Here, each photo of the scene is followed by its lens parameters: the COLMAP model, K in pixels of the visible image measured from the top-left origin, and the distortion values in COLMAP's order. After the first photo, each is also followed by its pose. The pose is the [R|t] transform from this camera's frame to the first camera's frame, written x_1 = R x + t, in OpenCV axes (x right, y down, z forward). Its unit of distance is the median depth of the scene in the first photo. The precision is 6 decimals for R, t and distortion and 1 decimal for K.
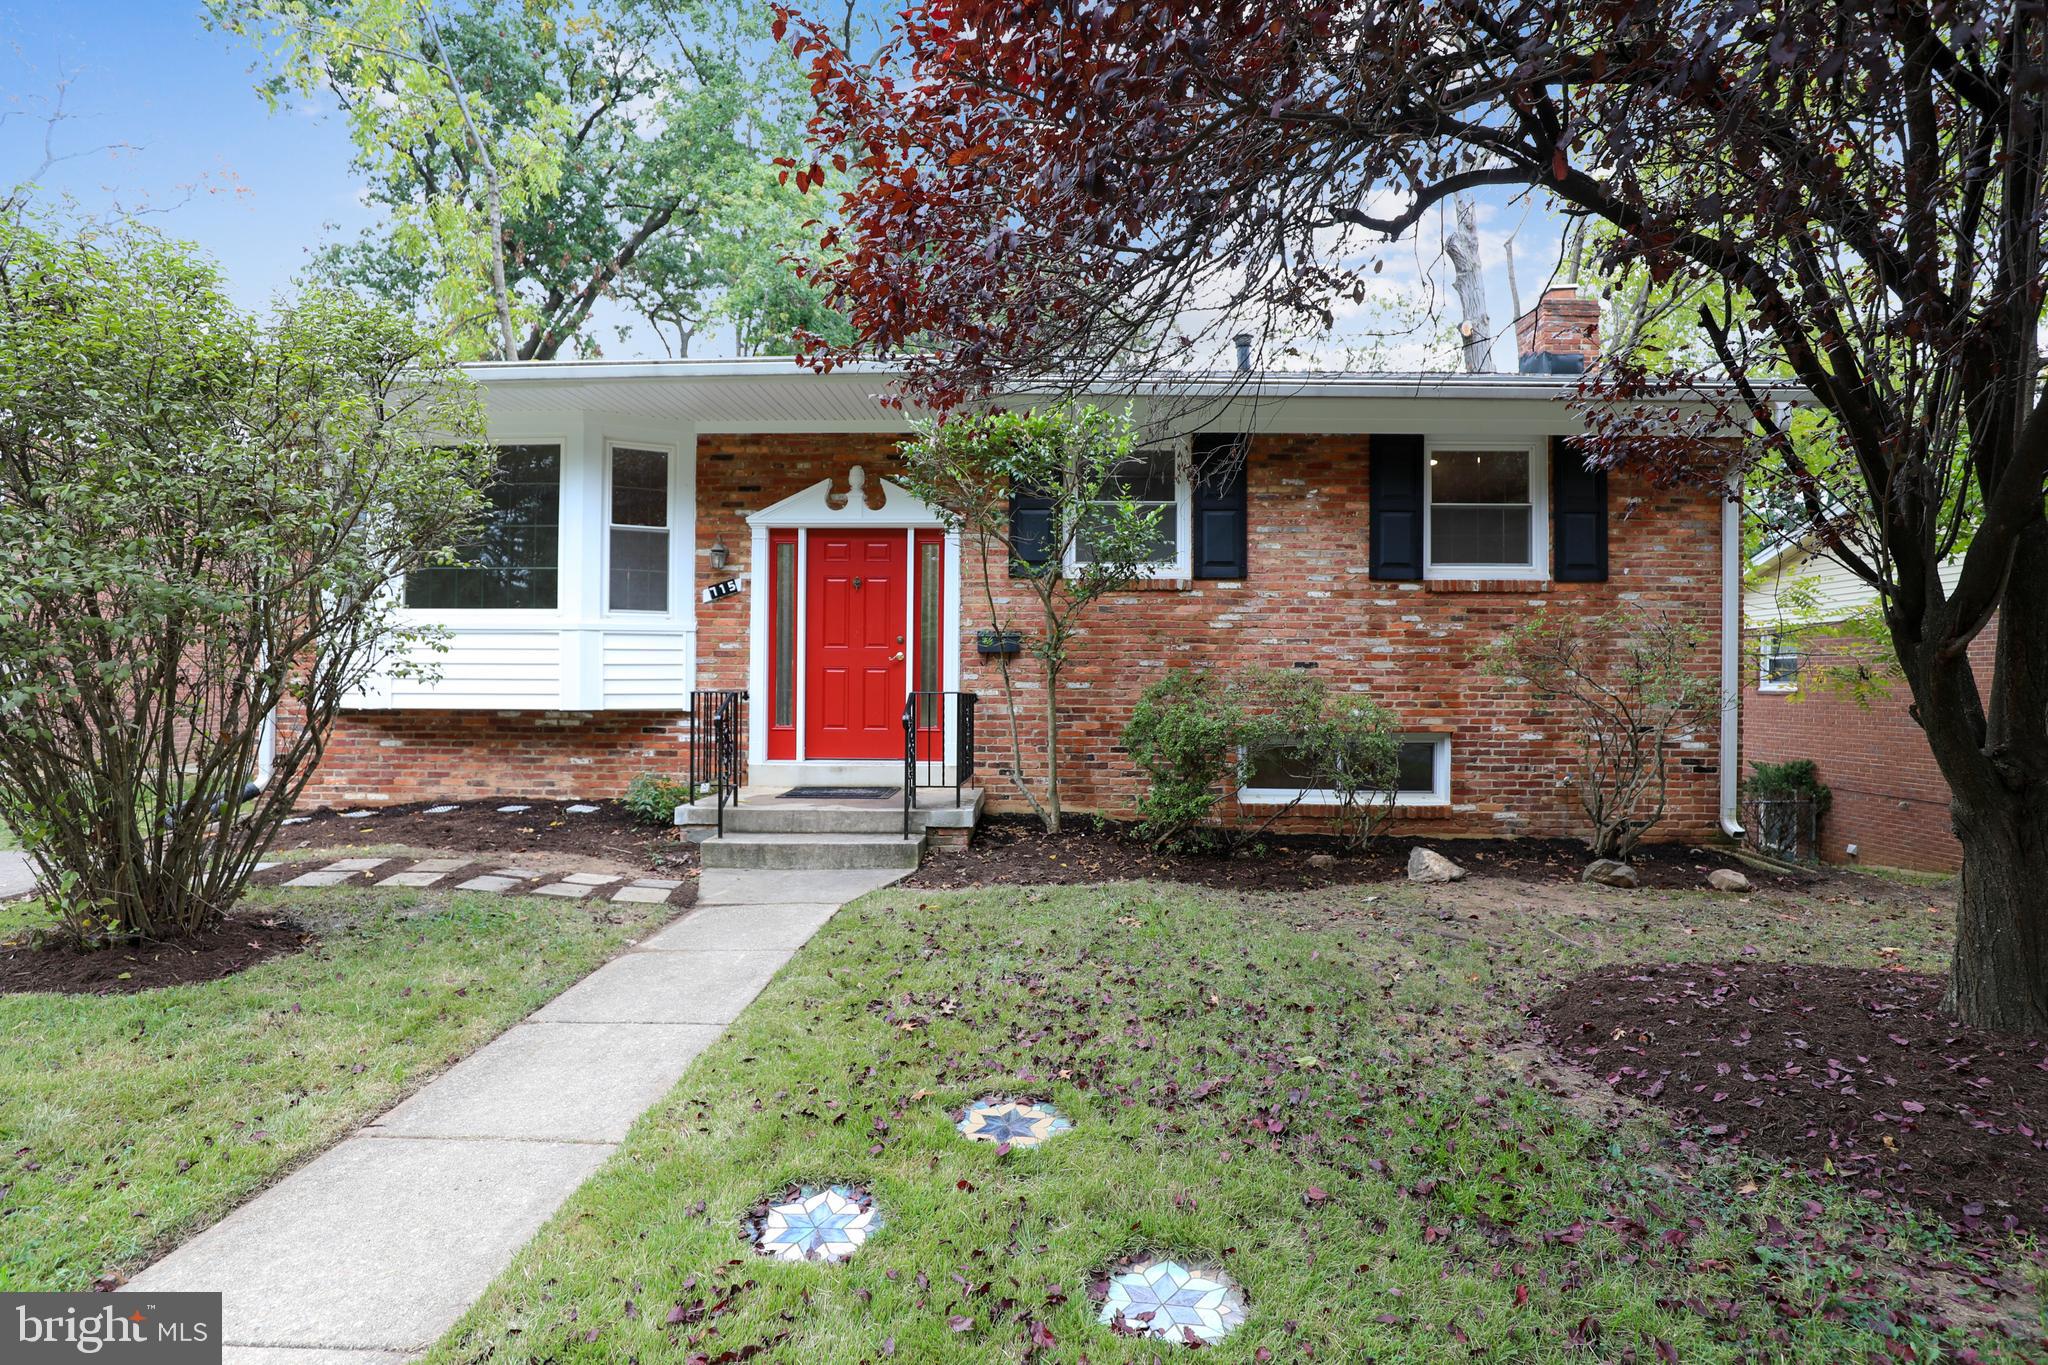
lens RADIAL K [[962.2, 0, 1023.0], [0, 962.2, 676.2], [0, 0, 1]] dist [-0.029170, -0.001039]
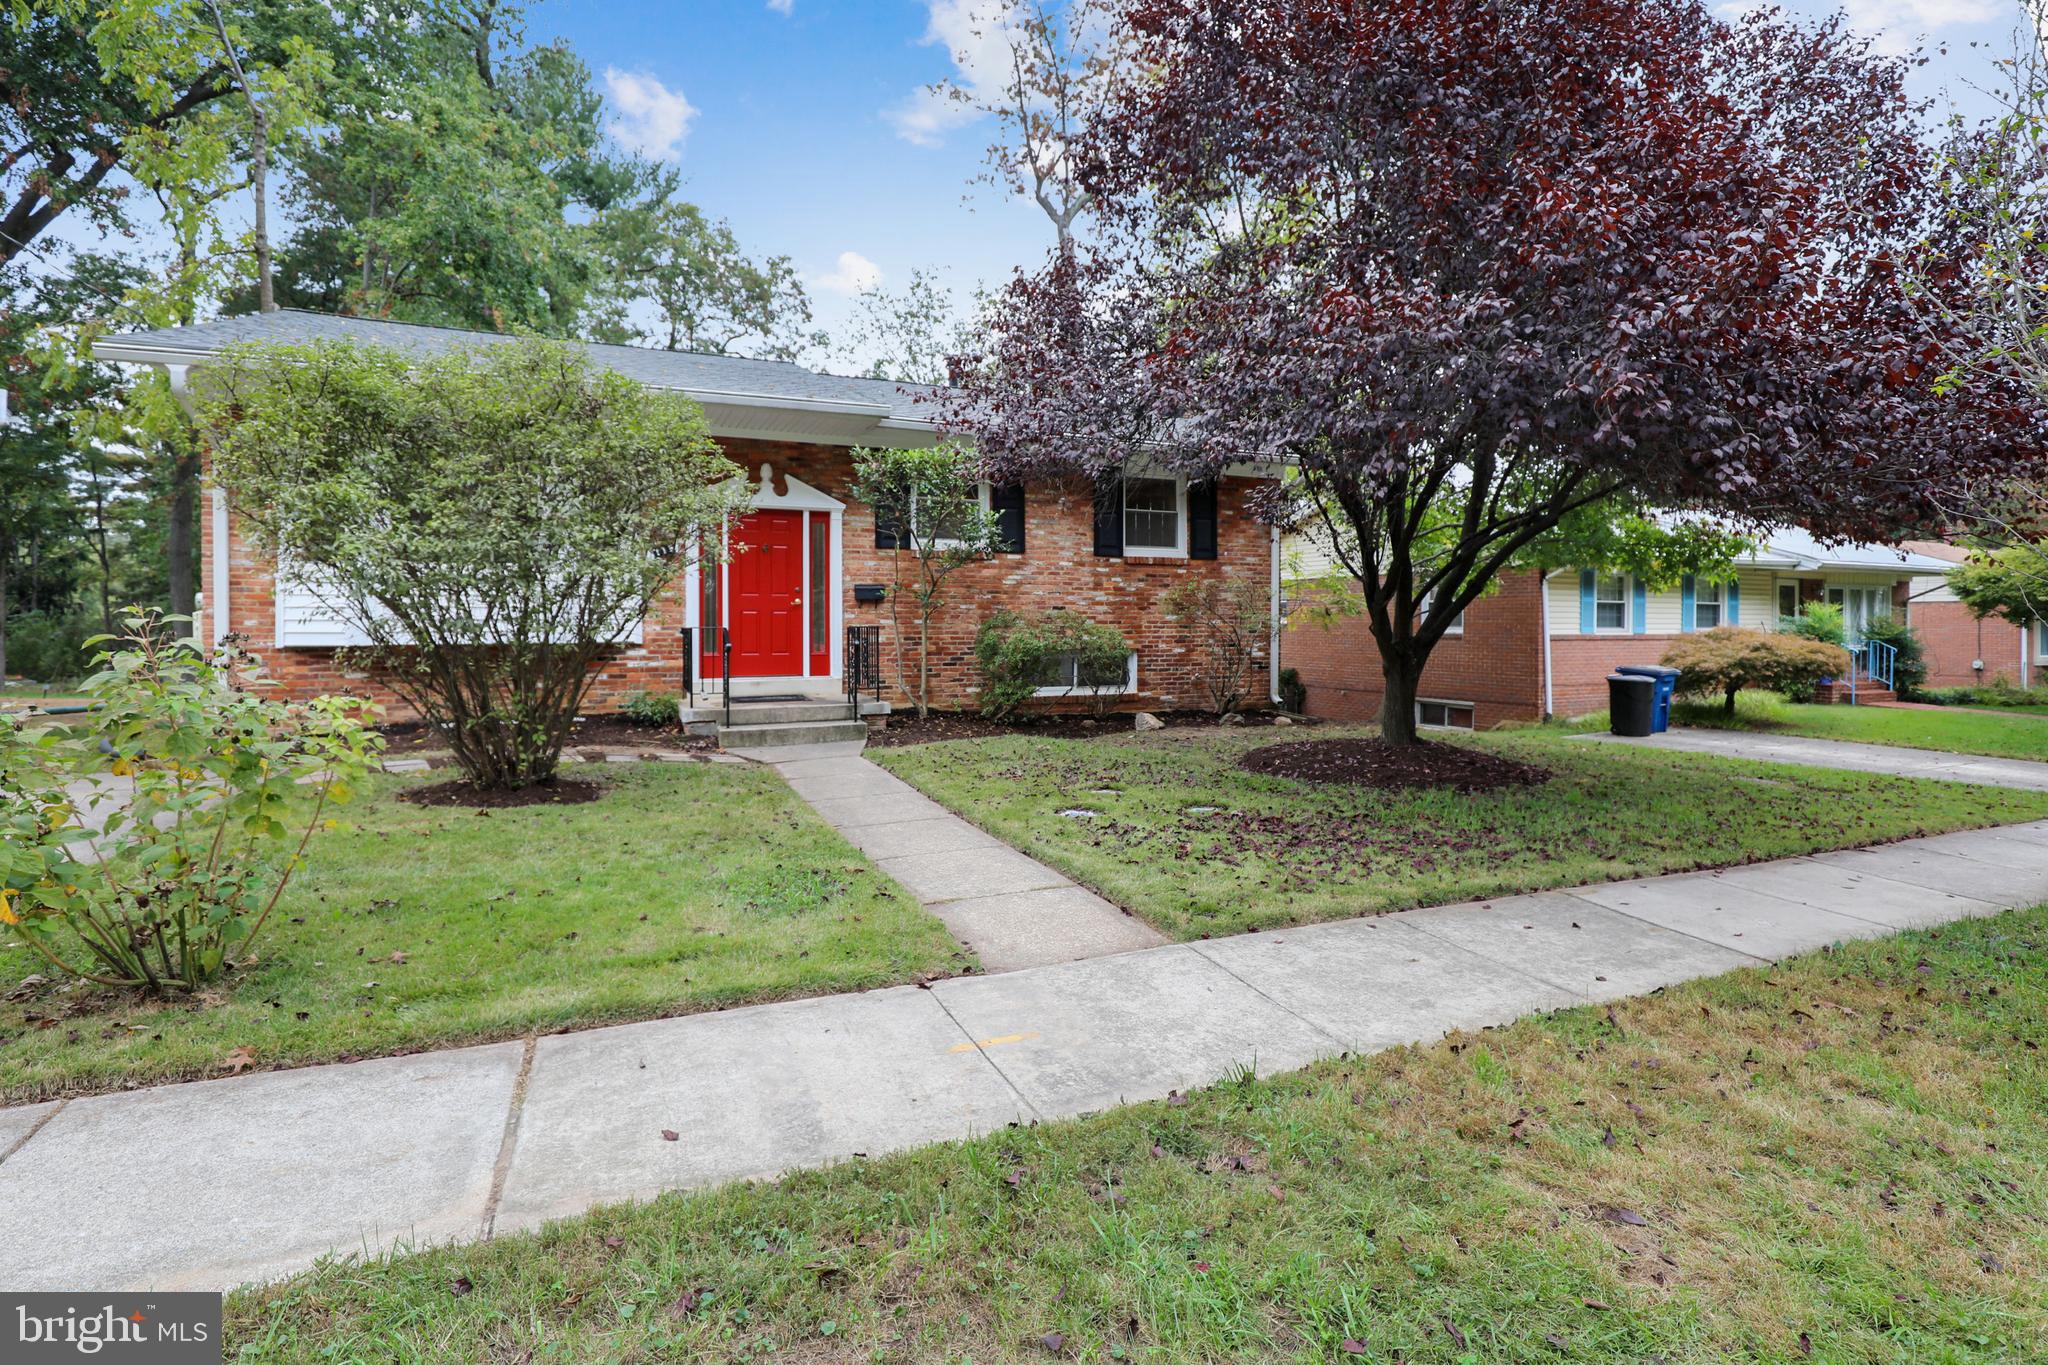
lens RADIAL K [[962.2, 0, 1016.9], [0, 962.2, 637.0], [0, 0, 1]] dist [-0.029170, -0.001039]
pose [[0.905318, -0.012970, 0.424536, -0.447137], [0.001809, 0.999642, 0.026681, -0.006460], [-0.424730, -0.023387, 0.905018, -0.416729]]
